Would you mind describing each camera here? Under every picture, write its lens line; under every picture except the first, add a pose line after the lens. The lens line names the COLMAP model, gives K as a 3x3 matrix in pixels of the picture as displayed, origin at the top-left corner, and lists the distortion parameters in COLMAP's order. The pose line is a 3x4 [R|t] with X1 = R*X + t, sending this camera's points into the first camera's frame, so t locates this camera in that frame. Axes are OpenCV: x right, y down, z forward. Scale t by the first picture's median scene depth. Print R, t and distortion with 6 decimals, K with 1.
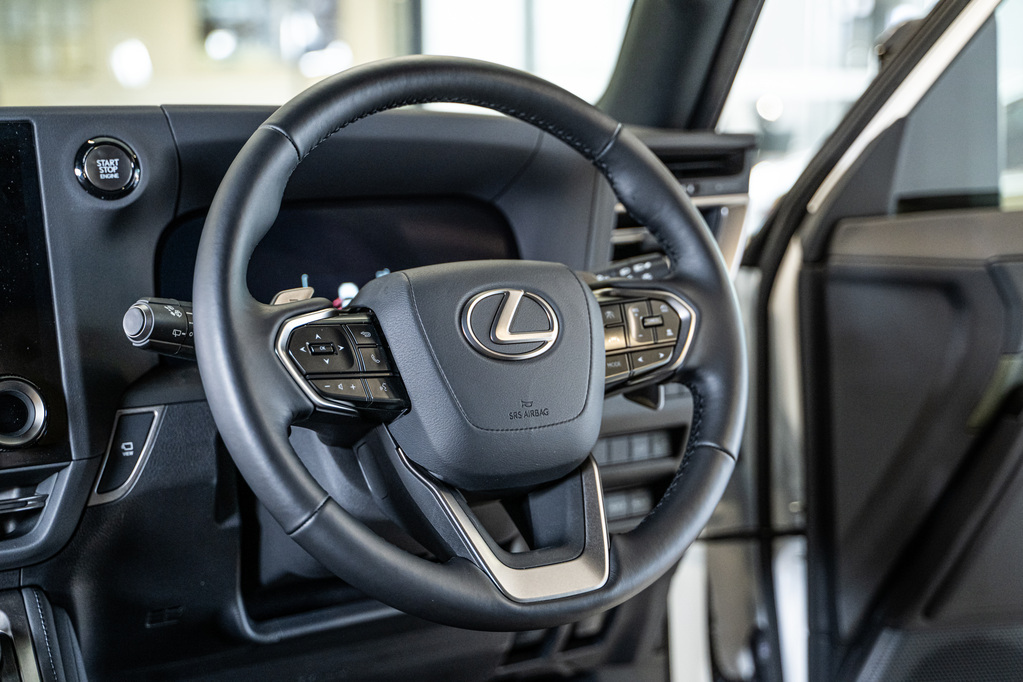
lens RADIAL K [[1461.5, 0, 511.5], [0, 1461.5, 341.0], [0, 0, 1]] dist [-0.034876, 0.013256]
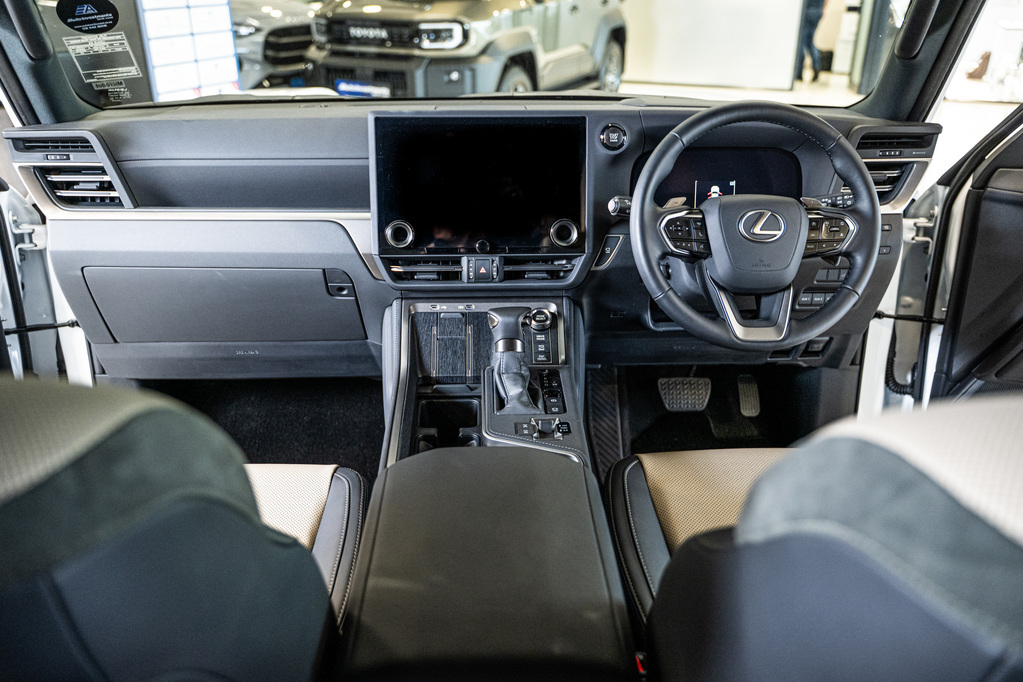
lens RADIAL K [[802.6, 0, 511.5], [0, 802.6, 341.0], [0, 0, 1]] dist [0.001868, 0.000465]
pose [[0.892549, 0.194979, -0.406619, 0.195793], [-0.084939, 0.958244, 0.273044, -0.148523], [0.442879, -0.209167, 0.871842, -0.346522]]
